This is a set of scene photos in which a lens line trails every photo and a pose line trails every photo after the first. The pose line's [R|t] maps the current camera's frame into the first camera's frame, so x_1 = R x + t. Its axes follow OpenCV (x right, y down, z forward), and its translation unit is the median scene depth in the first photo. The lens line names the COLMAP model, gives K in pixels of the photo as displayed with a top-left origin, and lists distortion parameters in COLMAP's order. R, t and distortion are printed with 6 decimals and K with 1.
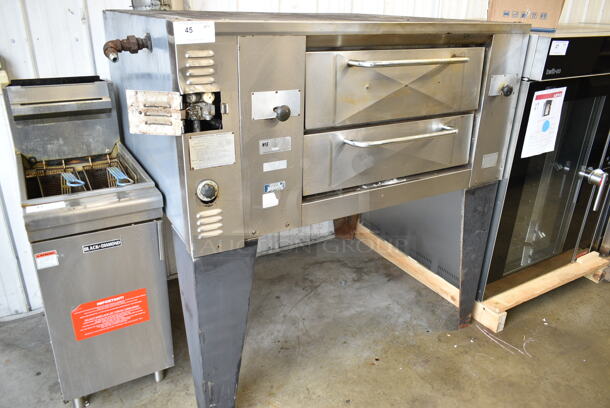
lens RADIAL K [[465.4, 0, 305.0], [0, 465.4, 204.0], [0, 0, 1]] dist [-0.013279, -0.001483]
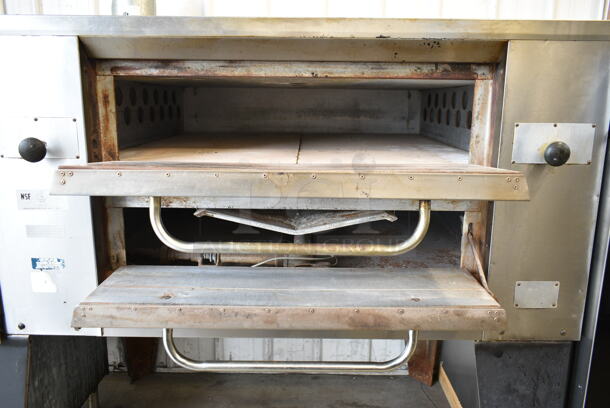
lens RADIAL K [[478.2, 0, 305.0], [0, 478.2, 204.0], [0, 0, 1]] dist [-0.007459, -0.003769]
pose [[0.862286, 0.092177, -0.497961, 0.496750], [-0.189954, 0.970374, -0.149305, -0.074786], [0.469446, 0.223333, 0.854250, 0.497157]]
